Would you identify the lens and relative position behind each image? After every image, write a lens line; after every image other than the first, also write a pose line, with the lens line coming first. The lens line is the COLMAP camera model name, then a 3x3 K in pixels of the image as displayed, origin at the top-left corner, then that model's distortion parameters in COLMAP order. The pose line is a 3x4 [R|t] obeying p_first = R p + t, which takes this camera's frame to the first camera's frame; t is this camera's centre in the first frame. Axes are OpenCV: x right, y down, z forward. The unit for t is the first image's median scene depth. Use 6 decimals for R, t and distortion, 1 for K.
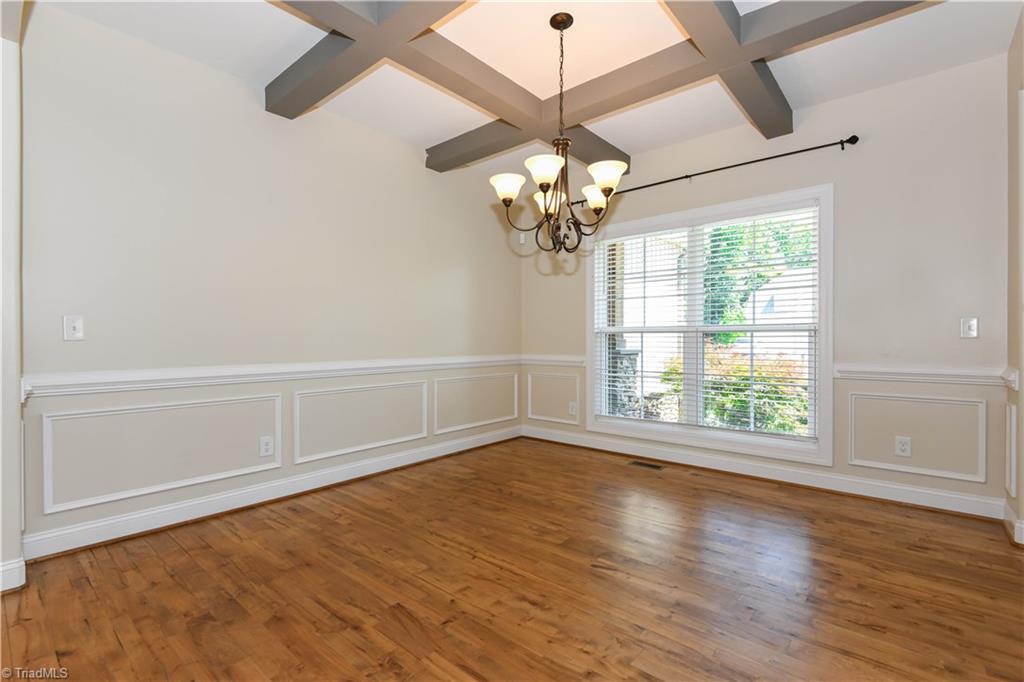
lens RADIAL K [[464.4, 0, 519.1], [0, 464.4, 342.2], [0, 0, 1]] dist [0.024294, -0.000733]
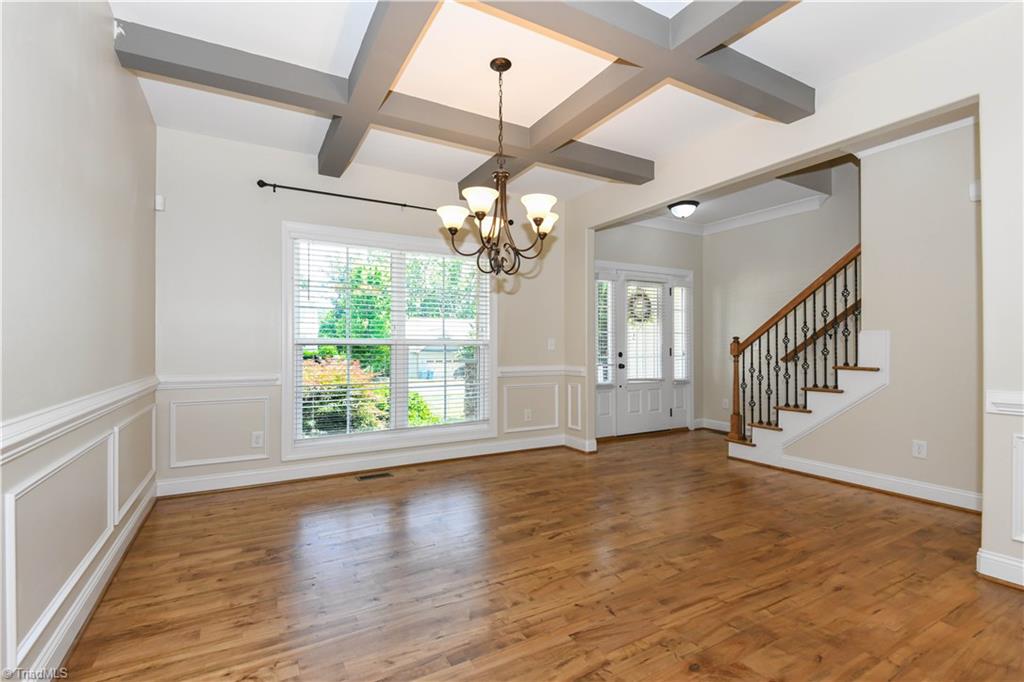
lens RADIAL K [[462.6, 0, 510.3], [0, 462.6, 344.5], [0, 0, 1]] dist [-0.000343, -0.007705]
pose [[0.352428, 0.003984, 0.935830, -0.846424], [0.009464, 0.999925, -0.007821, -0.016695], [-0.935791, 0.011613, 0.352364, 0.559257]]
